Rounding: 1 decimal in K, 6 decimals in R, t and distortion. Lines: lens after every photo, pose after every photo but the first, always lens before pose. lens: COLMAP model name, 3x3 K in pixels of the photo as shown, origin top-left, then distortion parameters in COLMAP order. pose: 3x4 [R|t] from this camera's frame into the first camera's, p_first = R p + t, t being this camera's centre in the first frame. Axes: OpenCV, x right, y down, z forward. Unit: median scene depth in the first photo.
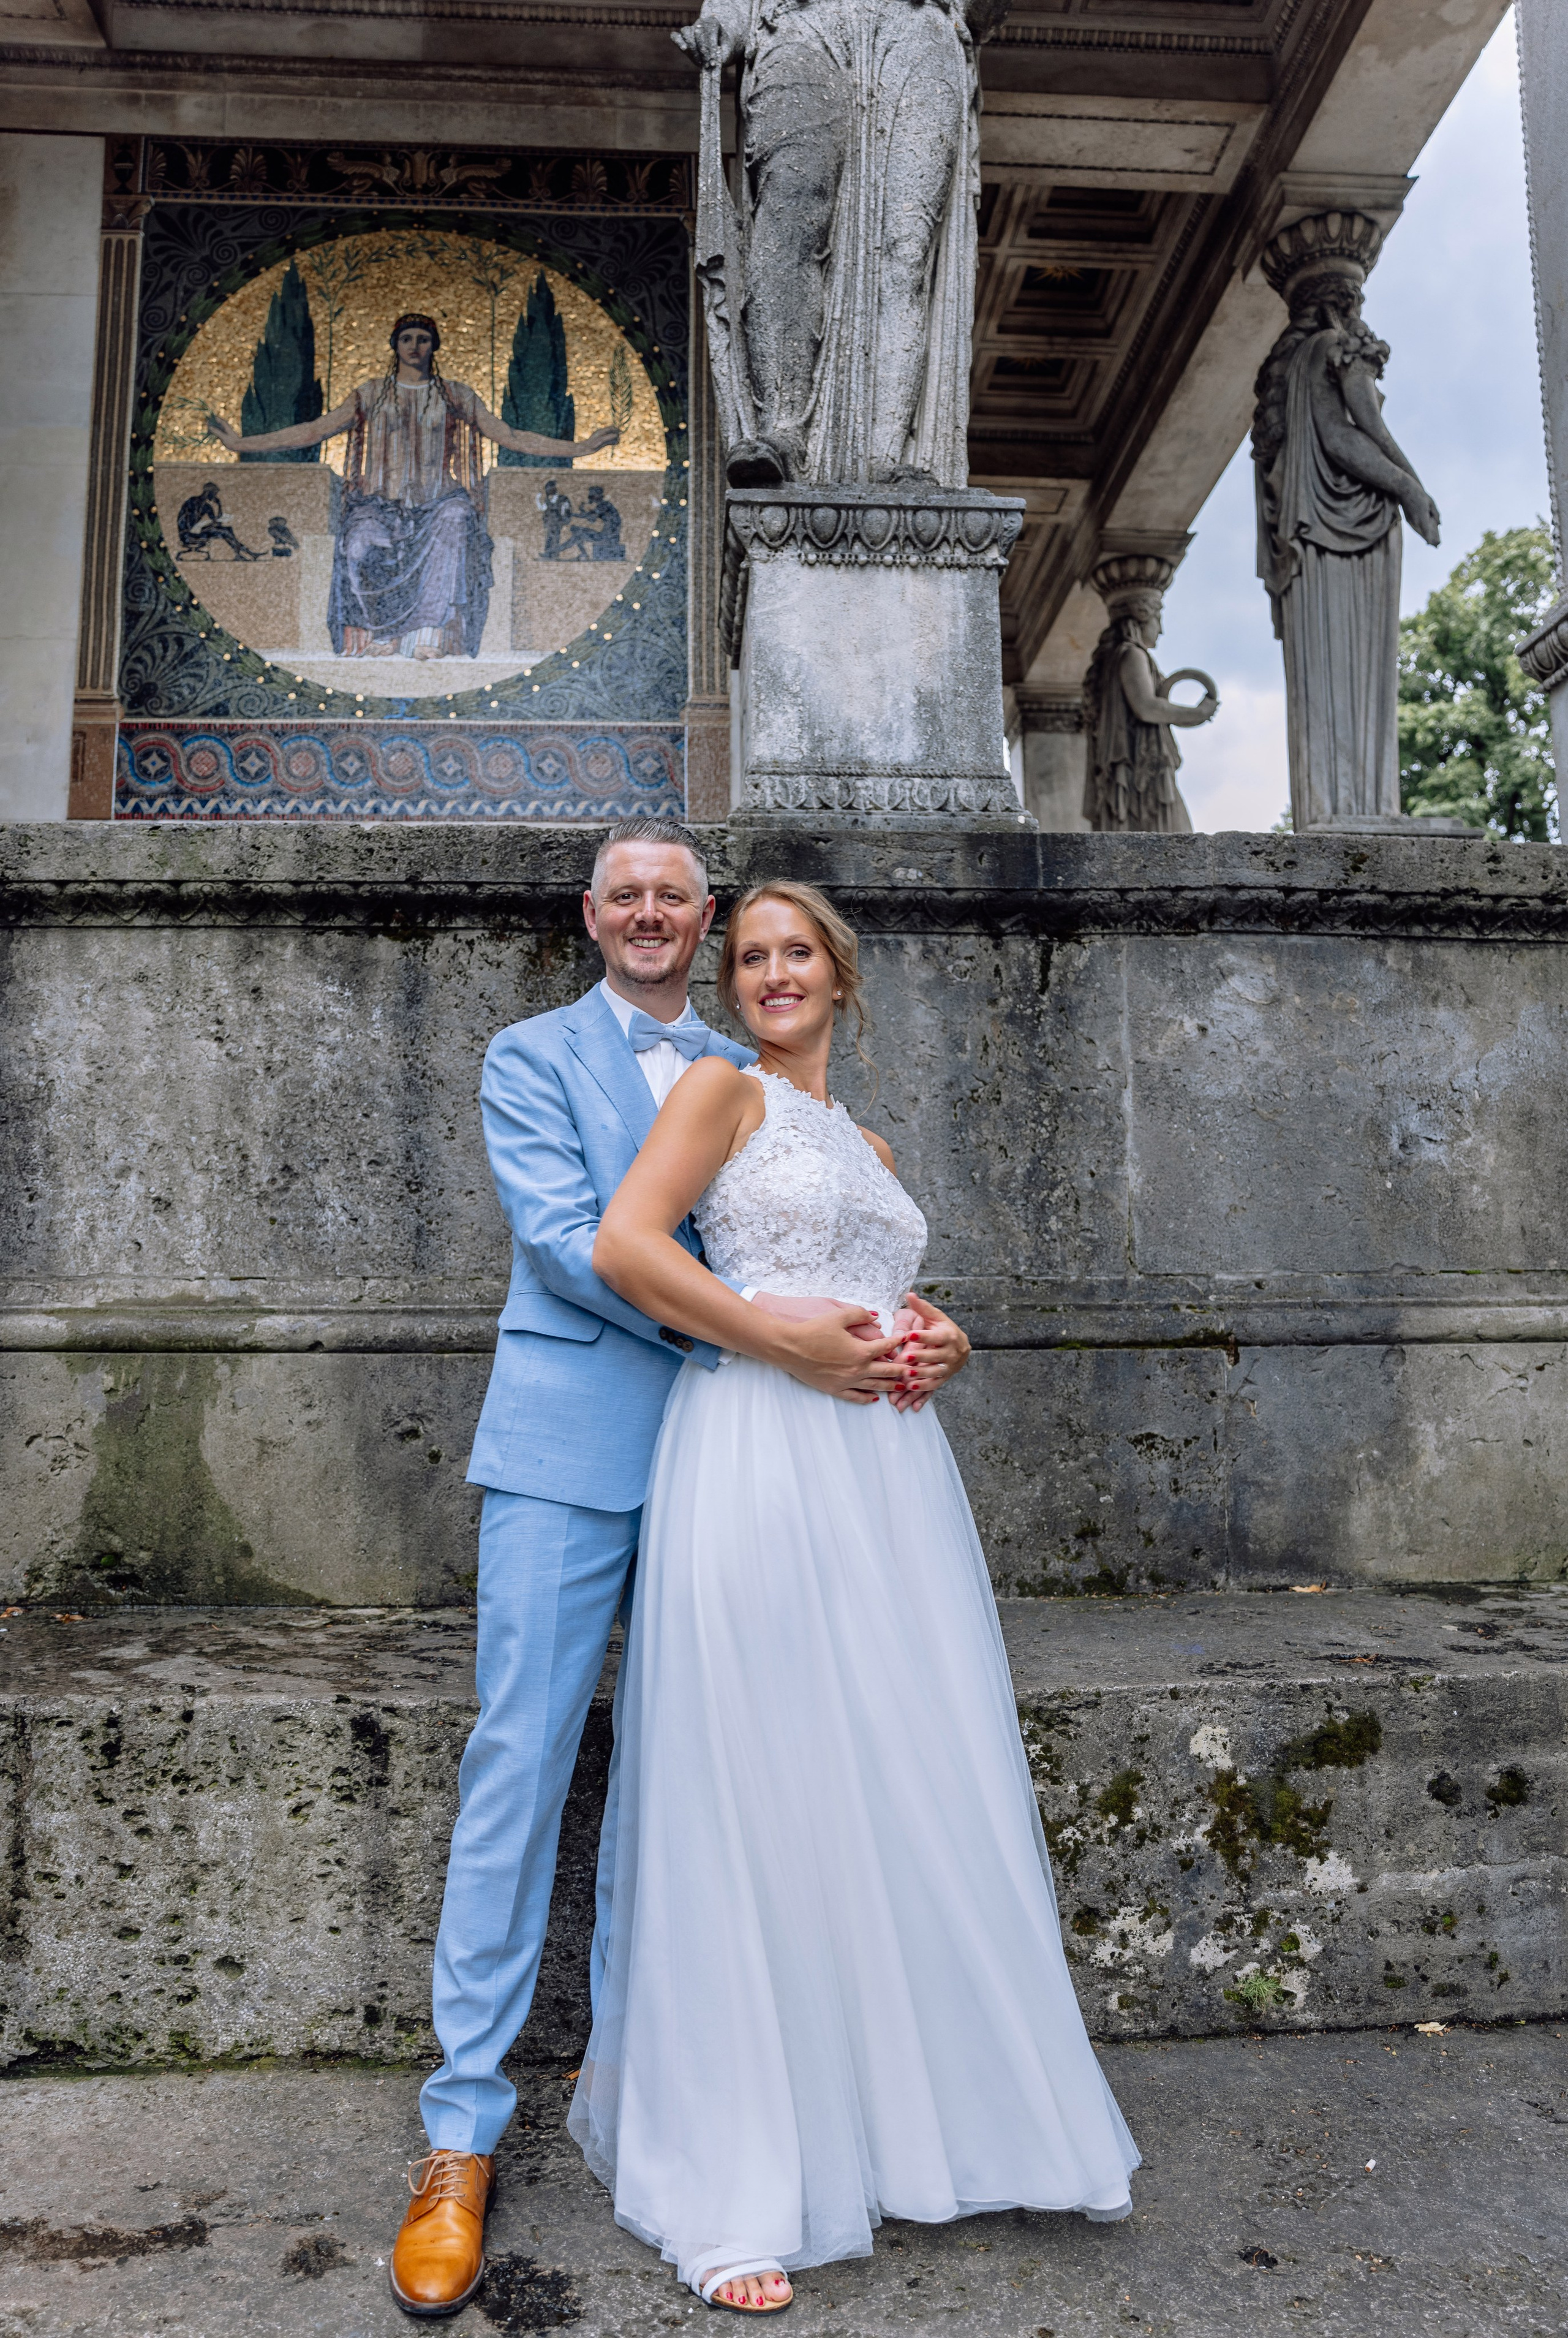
lens RADIAL K [[1681.9, 0, 777.3], [0, 1681.9, 1179.7], [0, 0, 1]] dist [-0.112216, 0.092641]
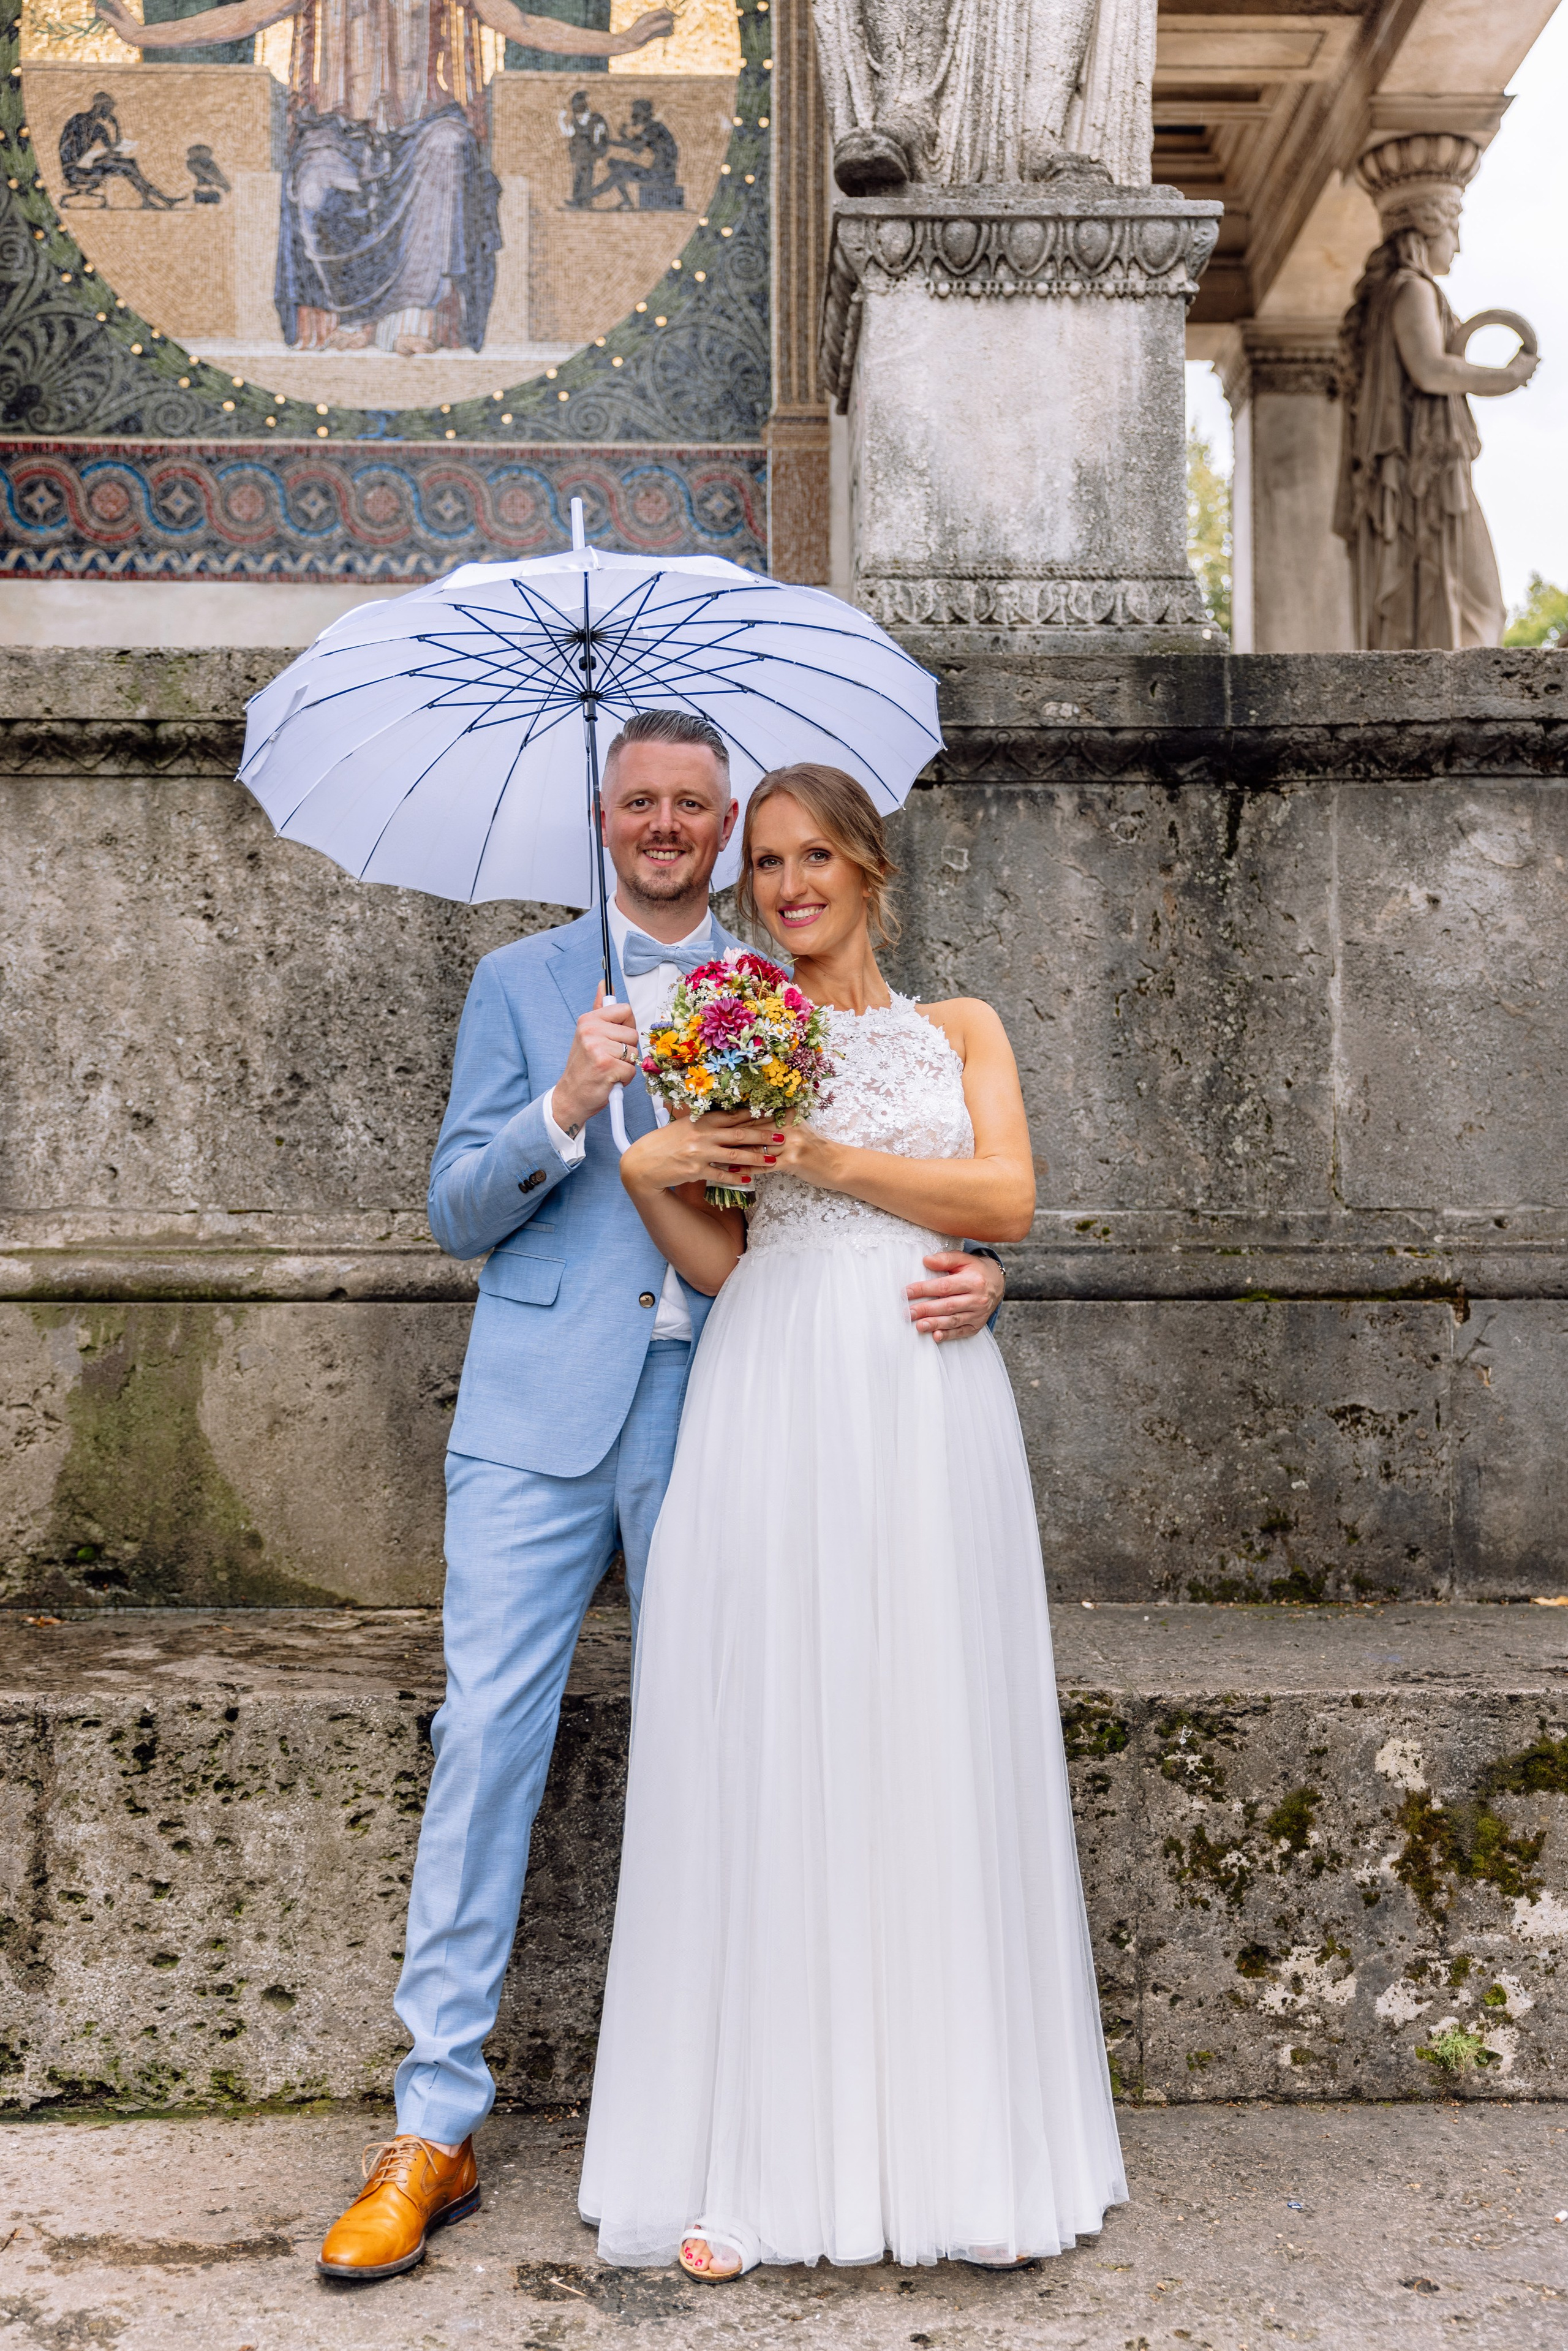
lens RADIAL K [[2580.6, 0, 784.0], [0, 2580.6, 1175.5], [0, 0, 1]] dist [0.030396, 0.048165]
pose [[0.999258, 0.002893, -0.038411, -0.006089], [-0.000757, 0.998458, 0.055507, -0.027458], [0.038513, -0.055437, 0.997719, -0.243146]]
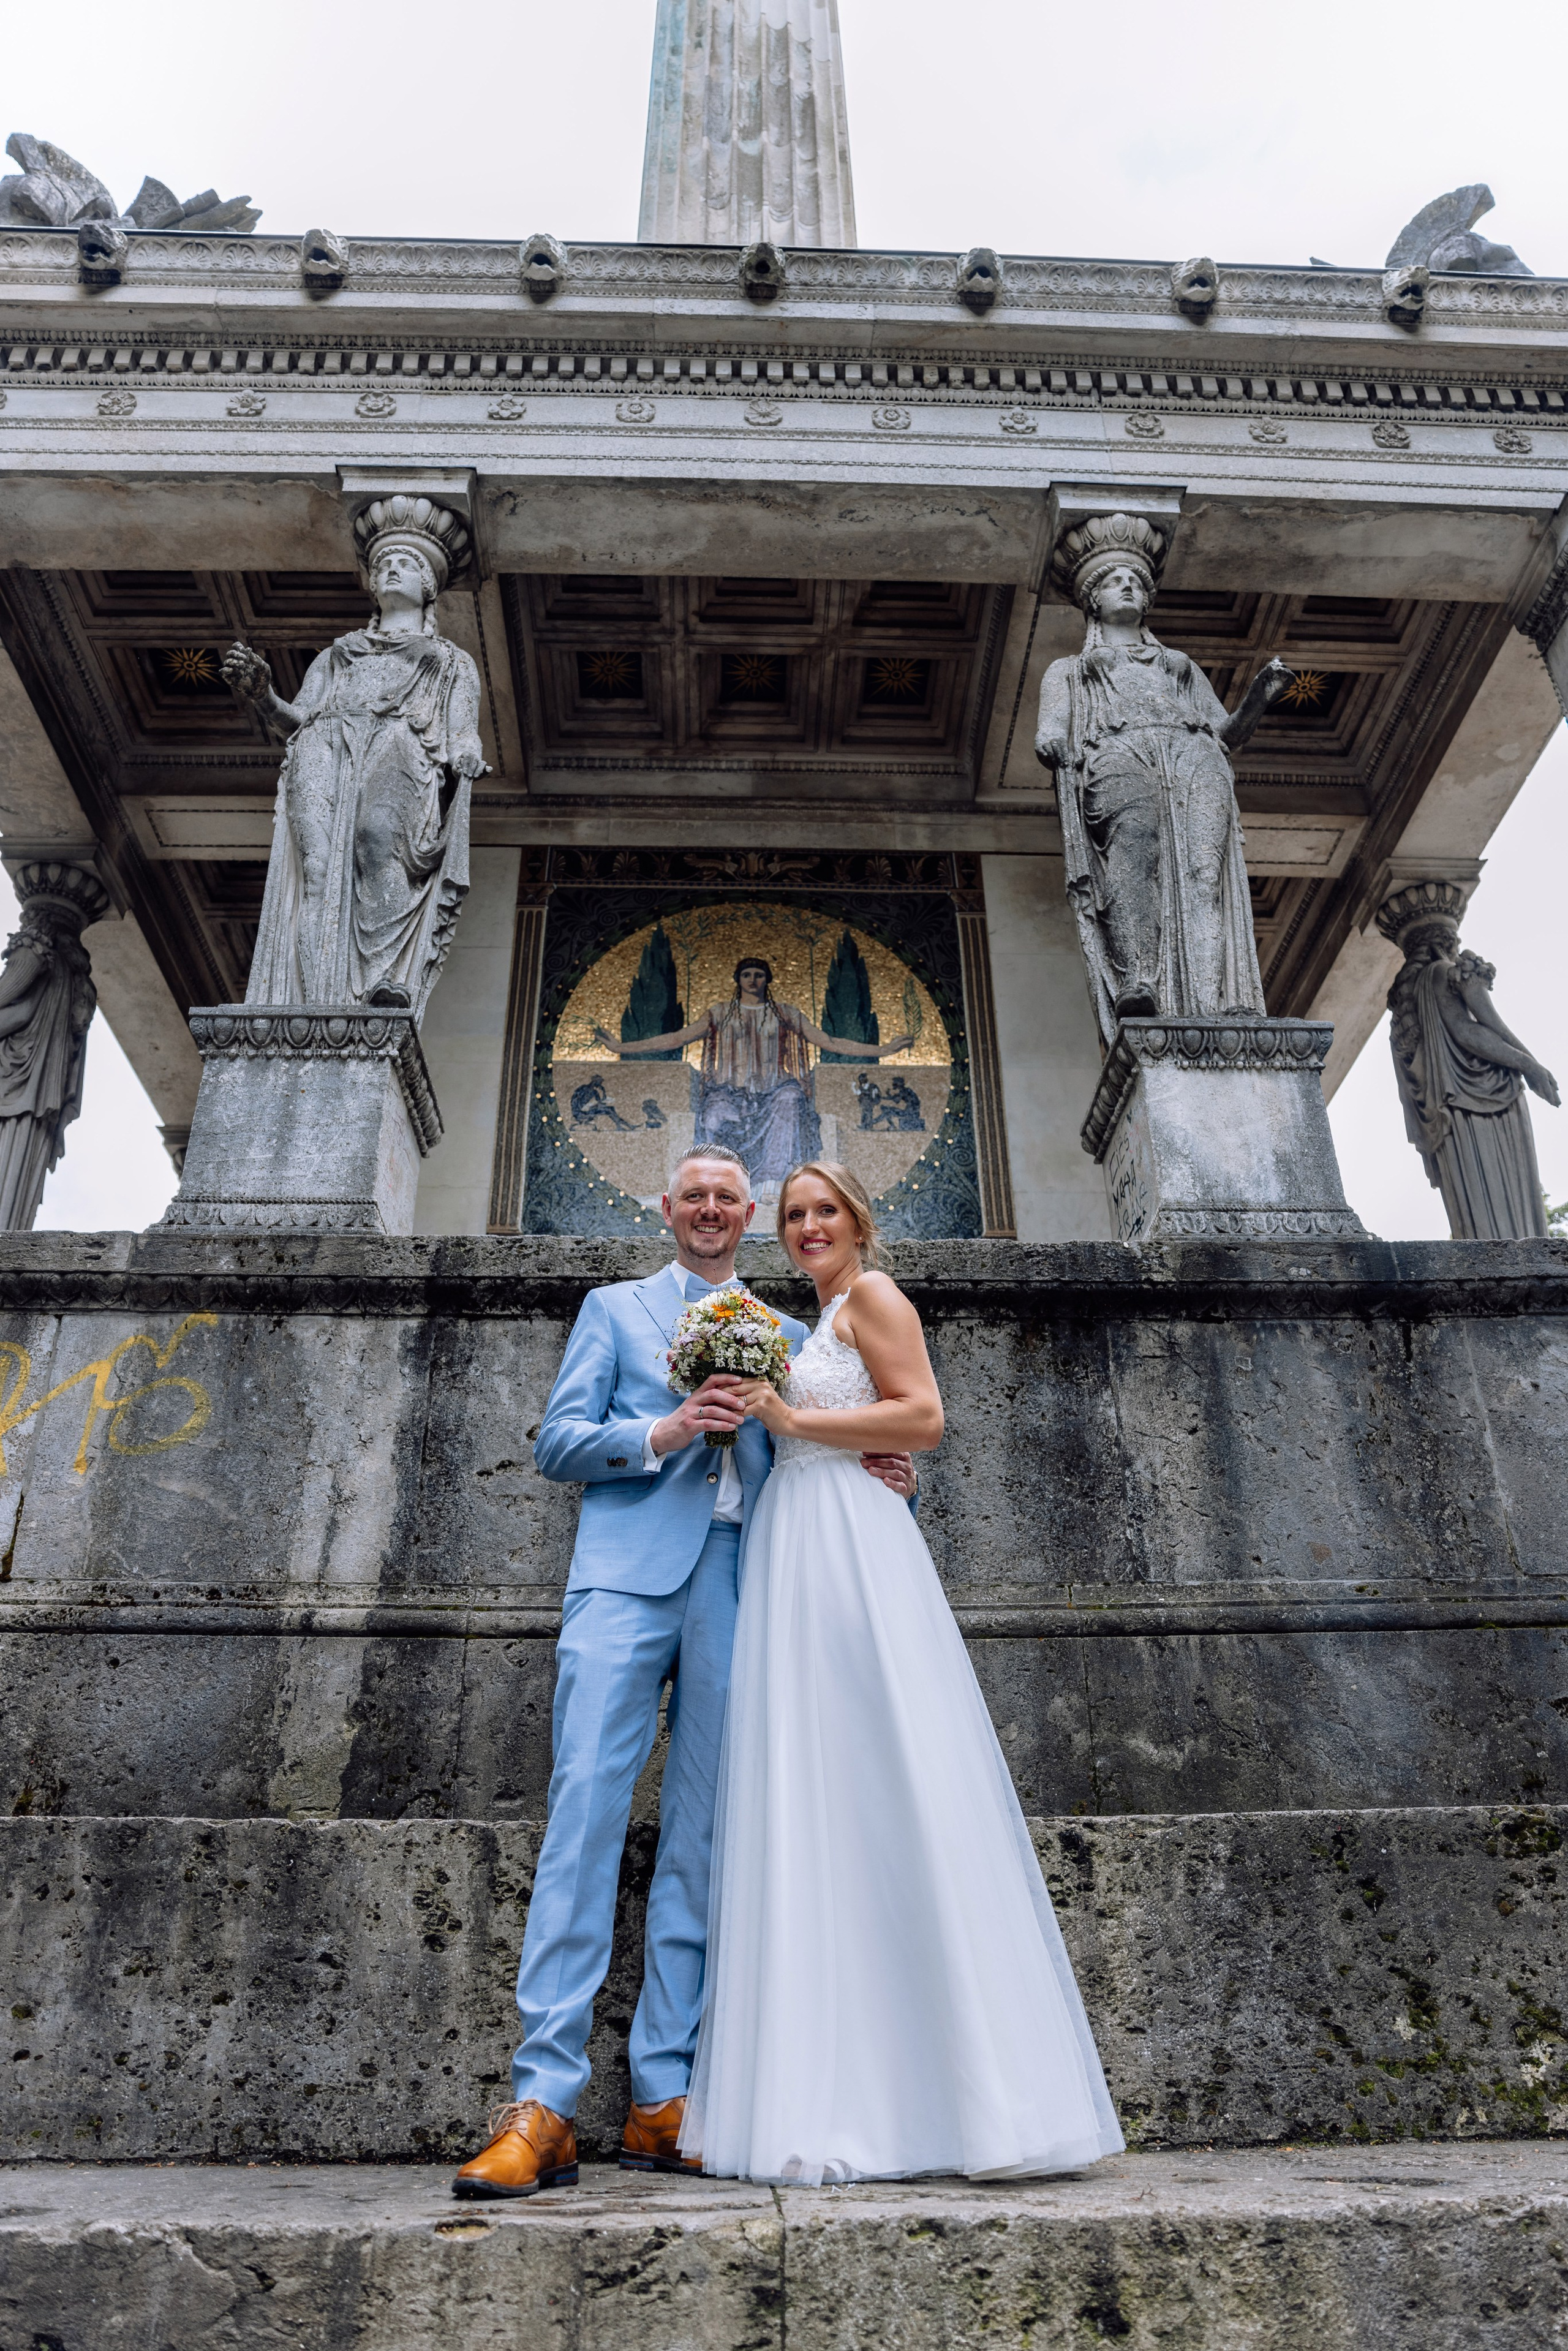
lens RADIAL K [[1604.5, 0, 784.0], [0, 1604.5, 1175.5], [0, 0, 1]] dist [-0.123966, 0.108595]
pose [[0.999698, -0.017083, -0.017655, -0.292849], [0.008697, 0.918205, -0.396011, 0.229063], [0.022976, 0.395738, 0.918076, -0.176394]]
